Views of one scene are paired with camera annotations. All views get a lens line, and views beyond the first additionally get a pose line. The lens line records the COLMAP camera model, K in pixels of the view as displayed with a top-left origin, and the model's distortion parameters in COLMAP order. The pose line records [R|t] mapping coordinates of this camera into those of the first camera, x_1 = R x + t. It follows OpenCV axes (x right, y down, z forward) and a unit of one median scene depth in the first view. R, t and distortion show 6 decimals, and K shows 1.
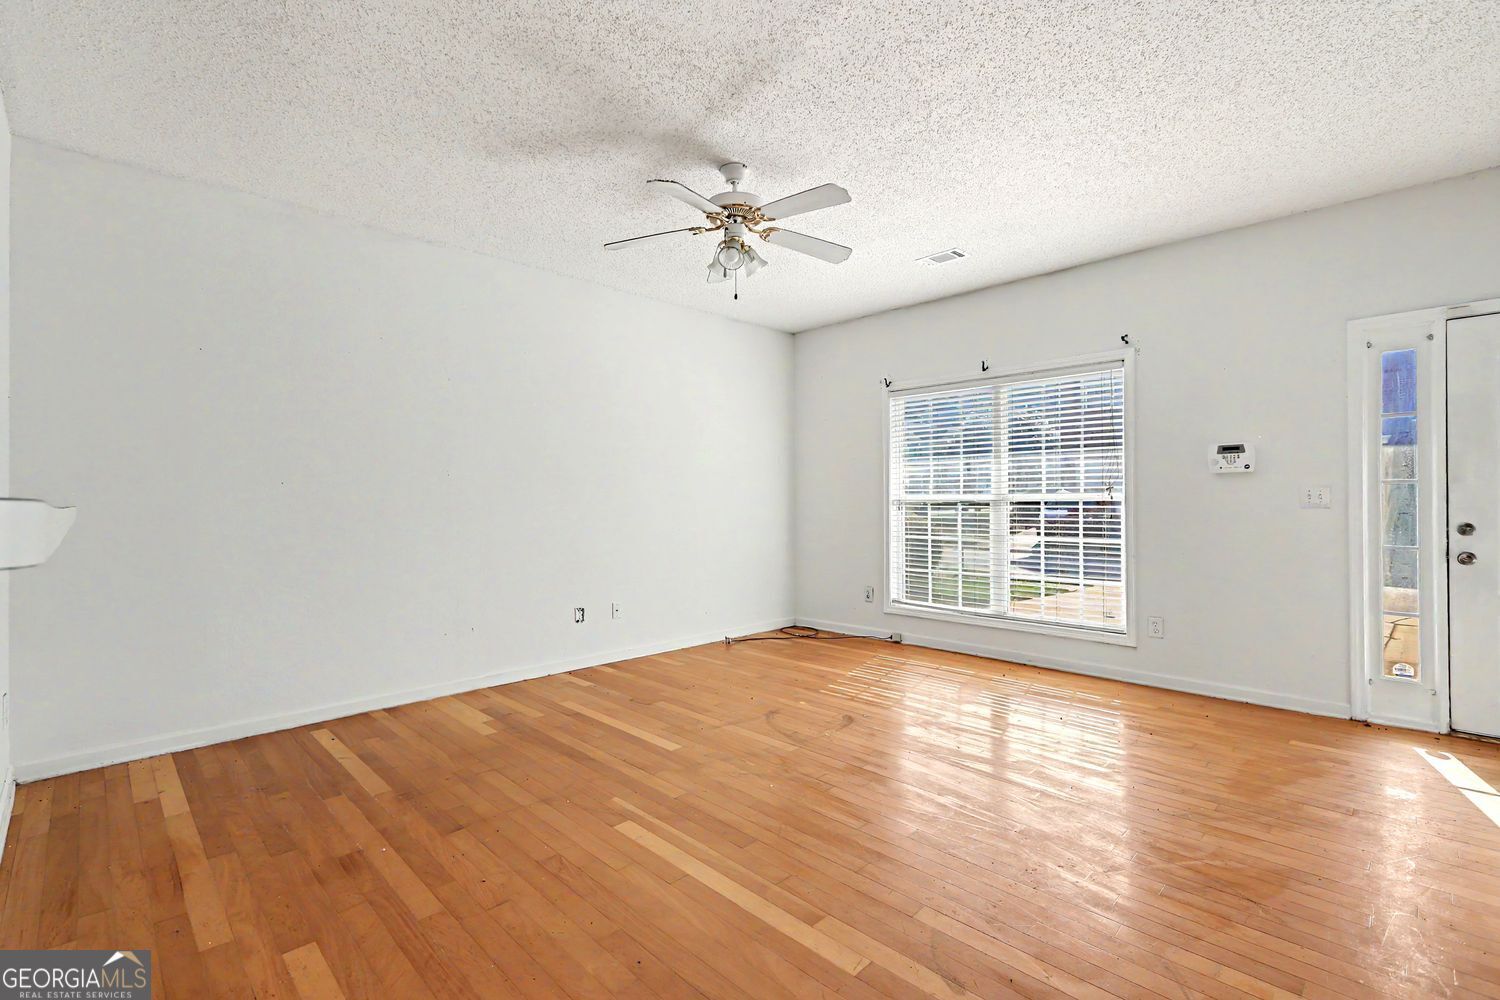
lens RADIAL K [[673.5, 0, 758.0], [0, 673.5, 499.8], [0, 0, 1]] dist [0.001249, 0.000299]
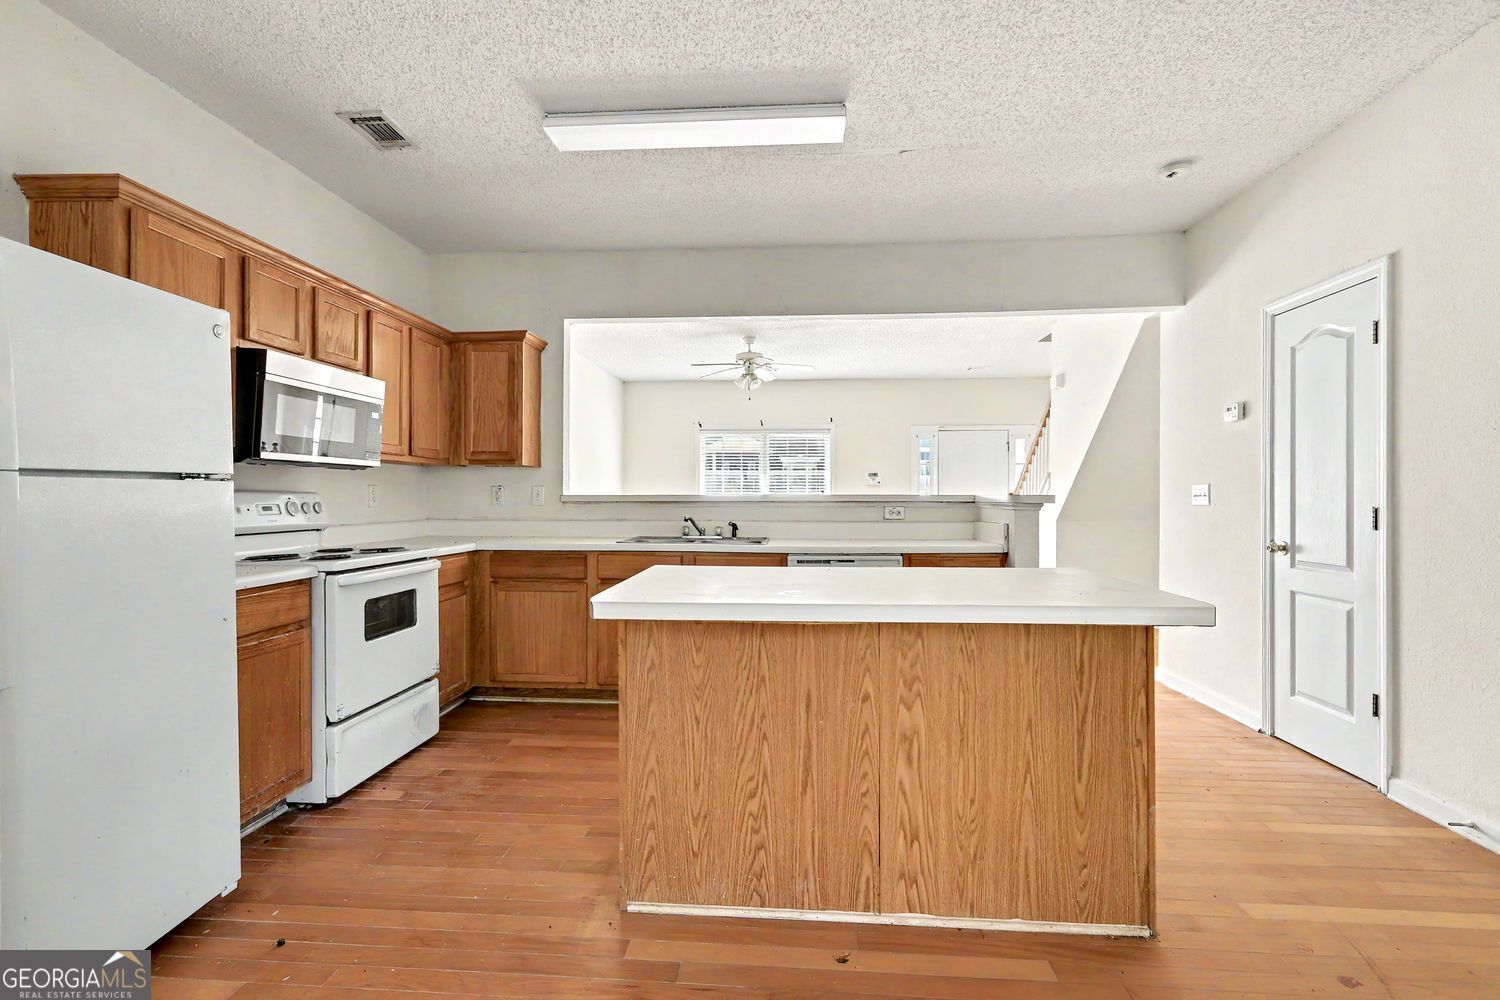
lens RADIAL K [[703.4, 0, 746.1], [0, 703.4, 497.2], [0, 0, 1]] dist [0.002499, 0.000353]
pose [[0.757344, 0.005189, 0.652995, -1.057395], [-0.005845, 0.999982, -0.001167, 0.006428], [-0.652990, -0.002933, 0.757361, -0.474235]]
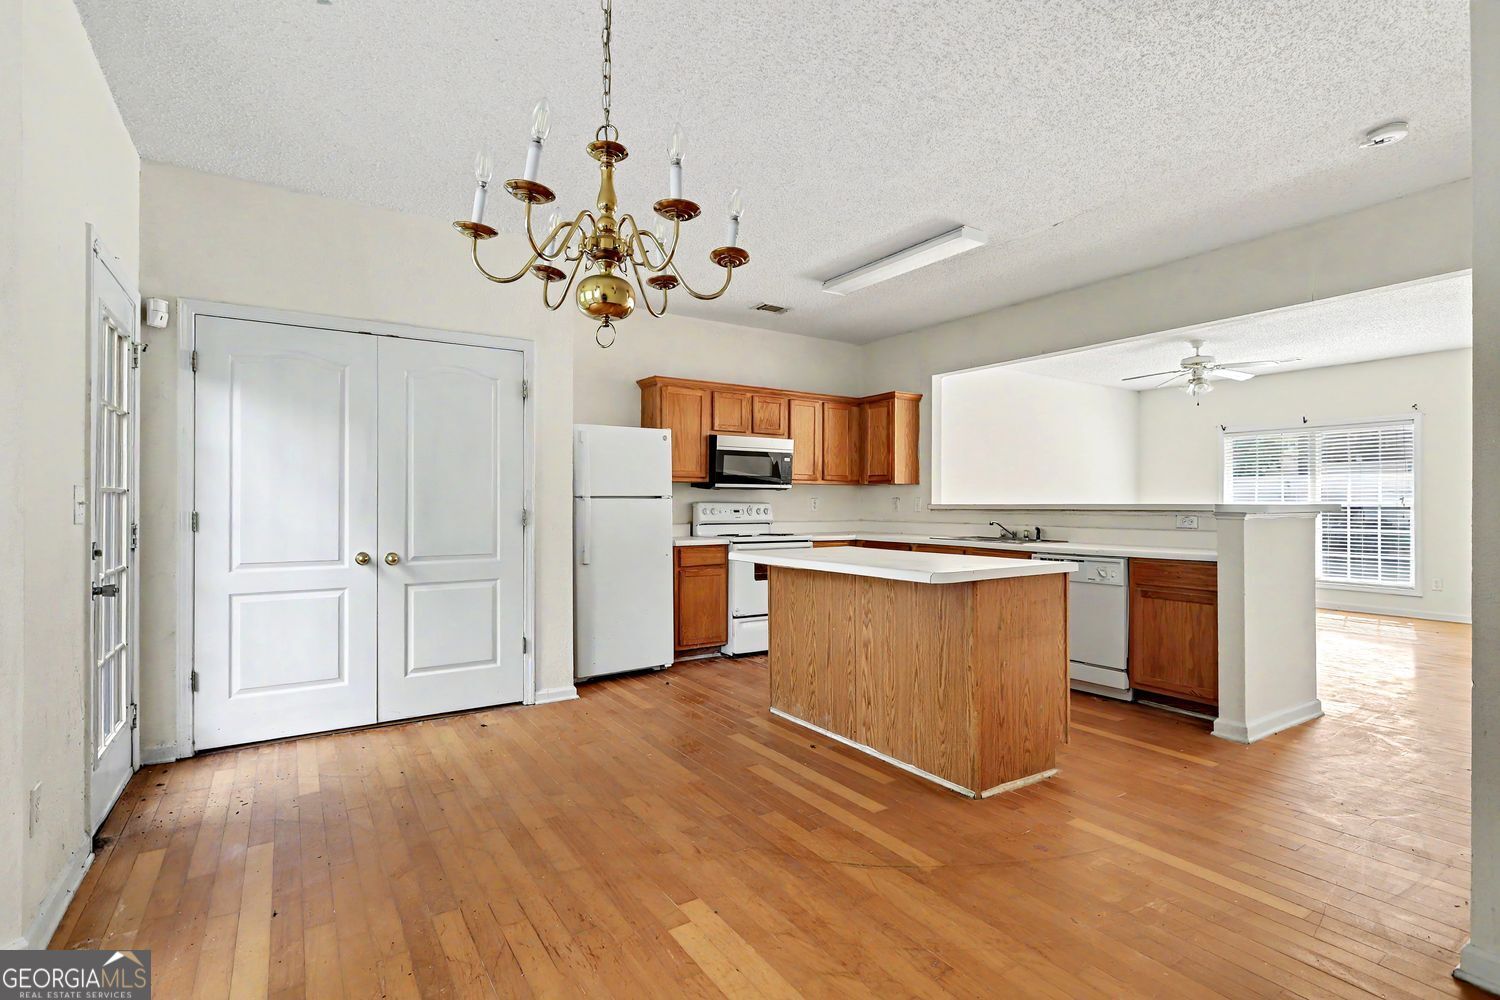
lens RADIAL K [[711.7, 0, 745.1], [0, 711.7, 501.8], [0, 0, 1]] dist [0.003025, 0.000514]
pose [[0.979167, 0.006376, -0.202955, -0.668083], [-0.006771, 0.999976, -0.001251, 0.003046], [0.202942, 0.002599, 0.979187, -0.986630]]
